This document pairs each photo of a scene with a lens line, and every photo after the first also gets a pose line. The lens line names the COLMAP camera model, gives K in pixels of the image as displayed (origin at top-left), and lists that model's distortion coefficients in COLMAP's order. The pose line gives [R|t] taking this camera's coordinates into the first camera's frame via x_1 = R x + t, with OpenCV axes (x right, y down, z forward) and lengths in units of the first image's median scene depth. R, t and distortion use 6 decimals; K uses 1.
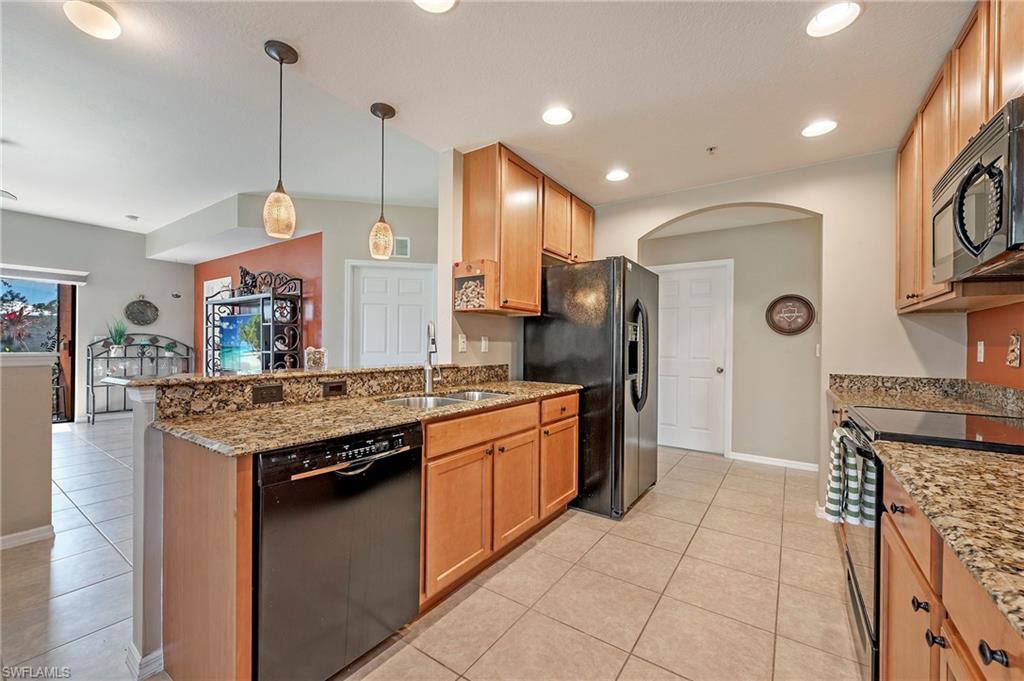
lens RADIAL K [[405.3, 0, 514.2], [0, 405.3, 343.2], [0, 0, 1]] dist [0.002905, -0.000264]
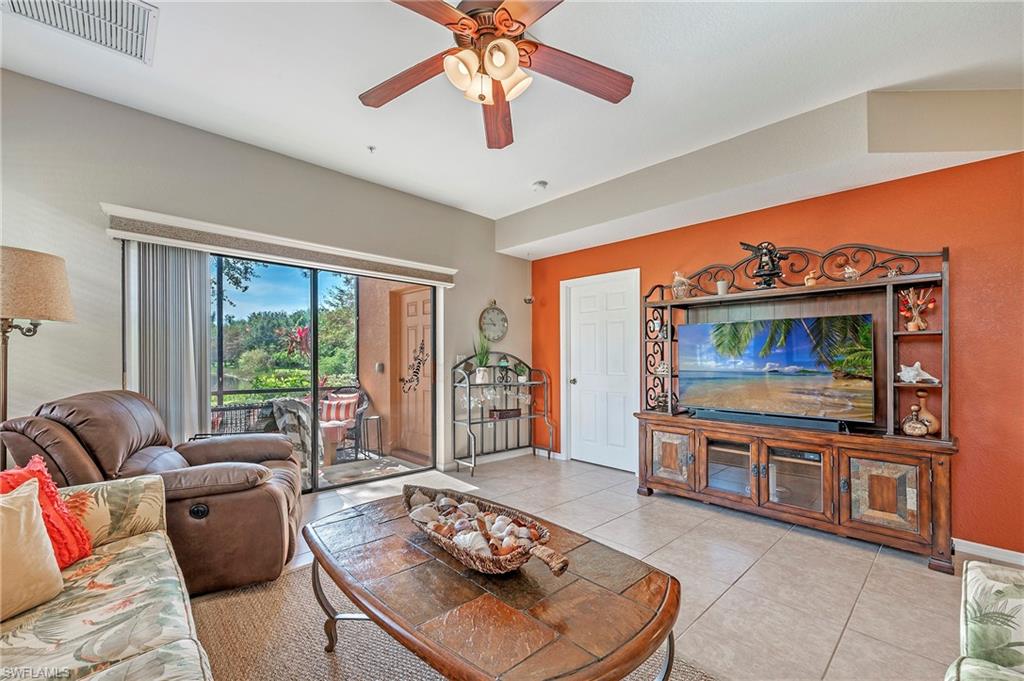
lens RADIAL K [[403.0, 0, 513.1], [0, 403.0, 359.4], [0, 0, 1]] dist [-0.000116, -0.000051]
pose [[0.981641, 0.002043, -0.190727, -1.551667], [-0.000929, 0.999982, 0.005930, -0.028499], [0.190736, -0.005644, 0.981625, 0.579905]]
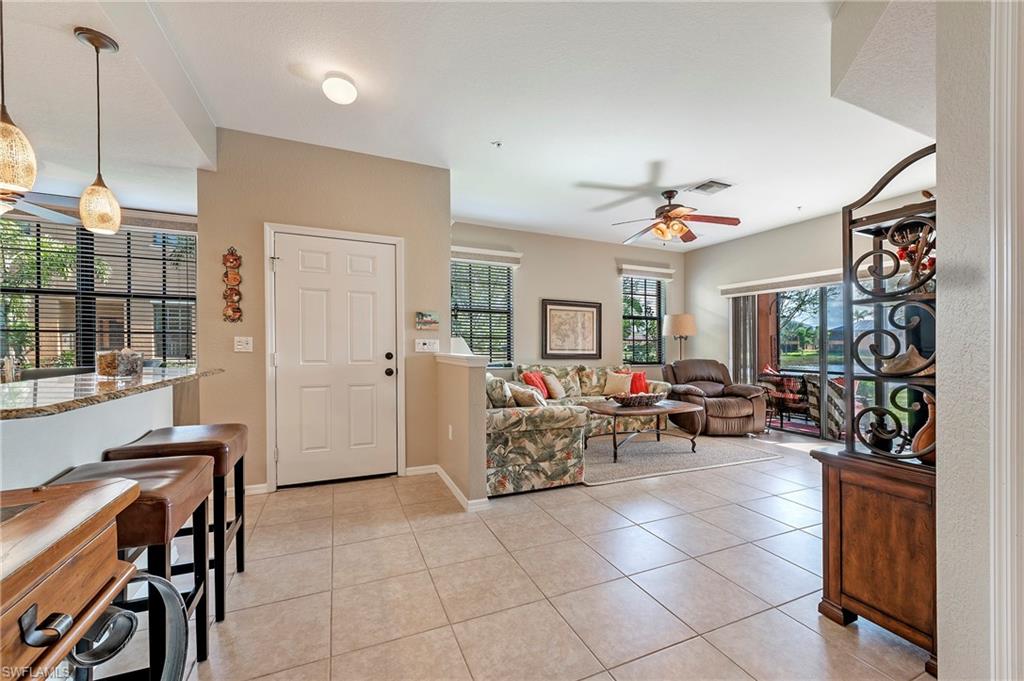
lens RADIAL K [[403.4, 0, 502.8], [0, 403.4, 329.2], [0, 0, 1]] dist [0.000092, -0.000004]
pose [[-0.545497, -0.047552, -0.836763, -0.167879], [-0.013427, 0.998757, -0.048004, 0.000953], [0.838005, -0.014951, -0.545457, 1.409263]]
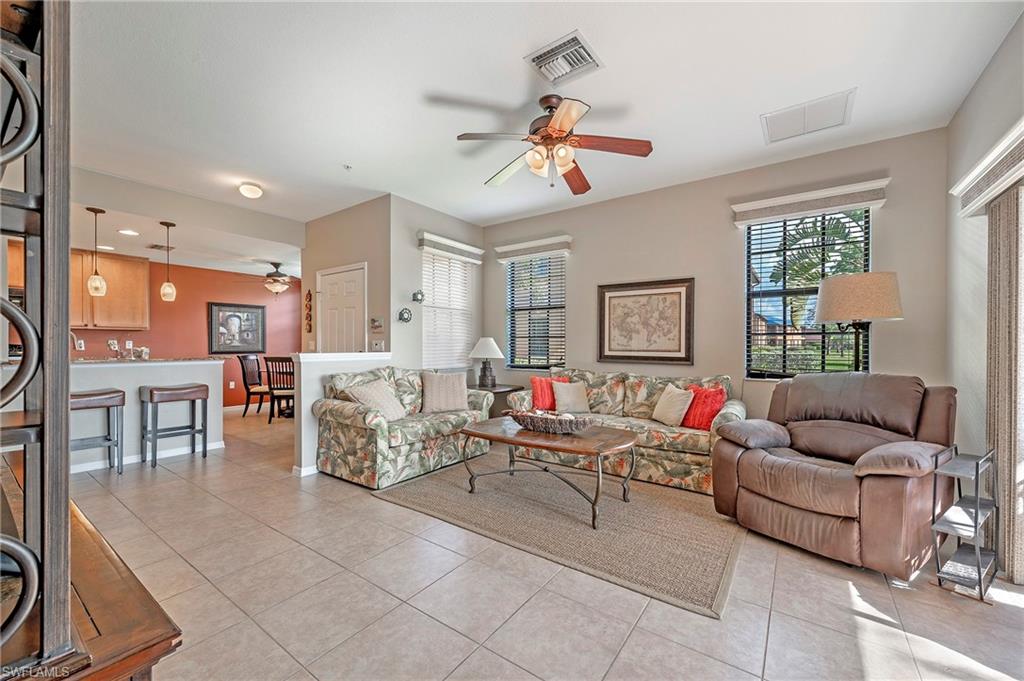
lens RADIAL K [[403.7, 0, 512.0], [0, 403.7, 340.5], [0, 0, 1]] dist [0.000224, -0.000050]
pose [[-0.999776, -0.009654, 0.018837, -1.618206], [-0.009820, 0.999913, -0.008762, -0.016468], [-0.018751, -0.008945, -0.999784, 2.037022]]
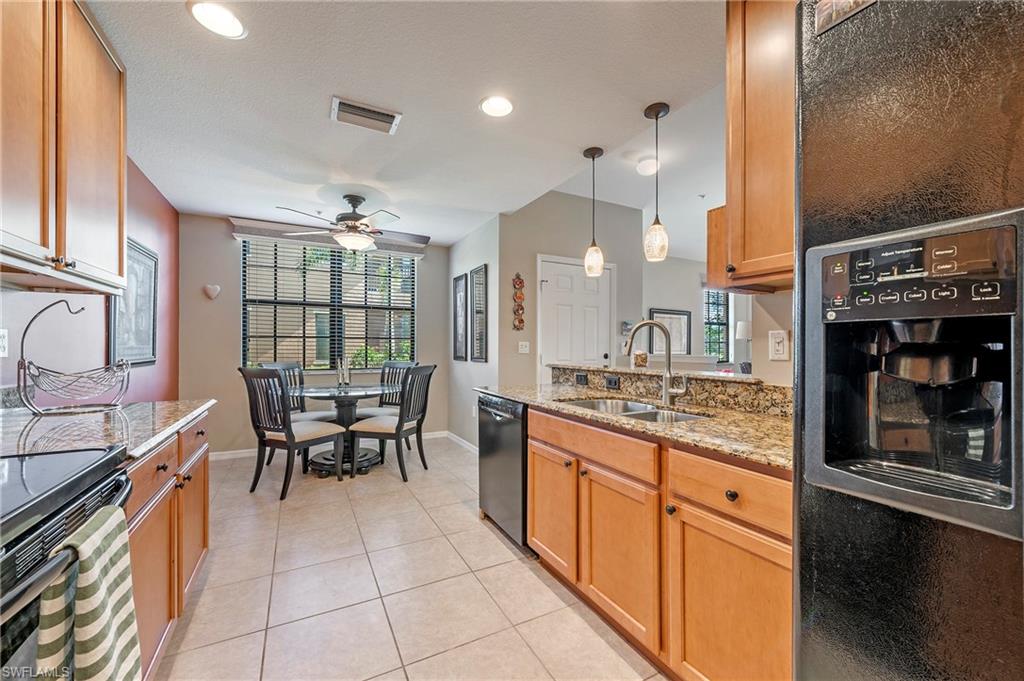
lens RADIAL K [[405.3, 0, 514.2], [0, 405.3, 343.2], [0, 0, 1]] dist [0.002905, -0.000264]
pose [[-0.458804, -0.018797, -0.888338, 0.544895], [-0.006984, 0.999822, -0.017549, 0.008652], [0.888510, -0.001847, -0.458854, 0.881095]]
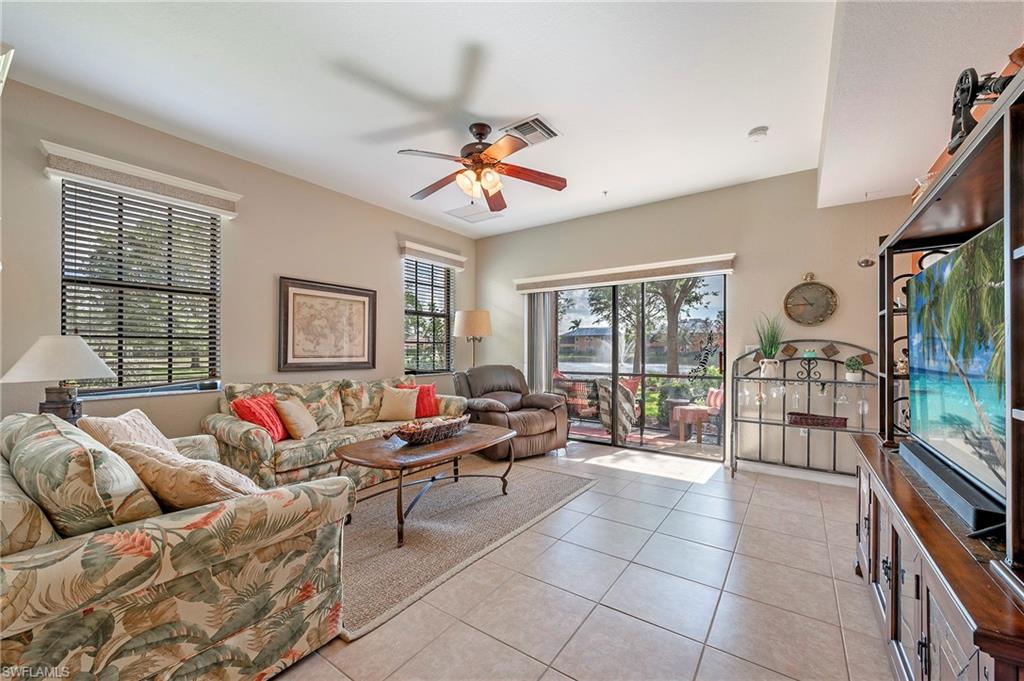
lens RADIAL K [[408.8, 0, 512.0], [0, 408.8, 340.5], [0, 0, 1]] dist [0.000135, -0.000153]
pose [[-0.008680, -0.031522, -0.999465, -0.686501], [0.000627, 0.999503, -0.031529, -0.007735], [0.999962, -0.000900, -0.008656, 1.215490]]
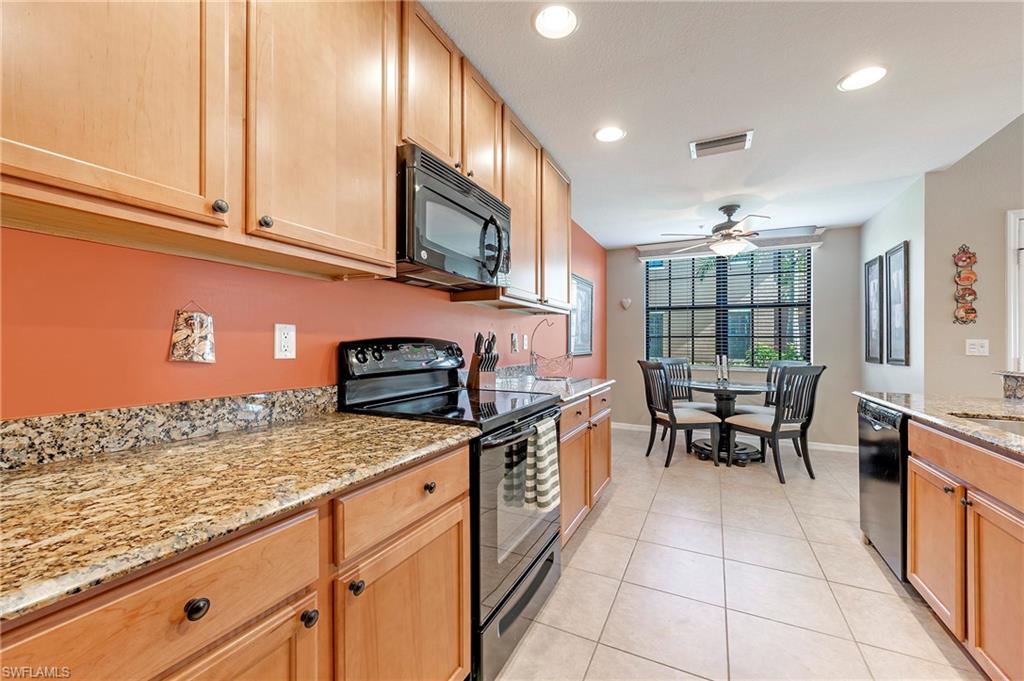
lens RADIAL K [[405.3, 0, 514.2], [0, 405.3, 343.2], [0, 0, 1]] dist [0.002905, -0.000264]
pose [[-0.989389, -0.016683, -0.144328, 0.562971], [-0.016446, 0.999861, -0.002836, 0.009815], [0.144355, -0.000432, -0.989526, 1.089982]]
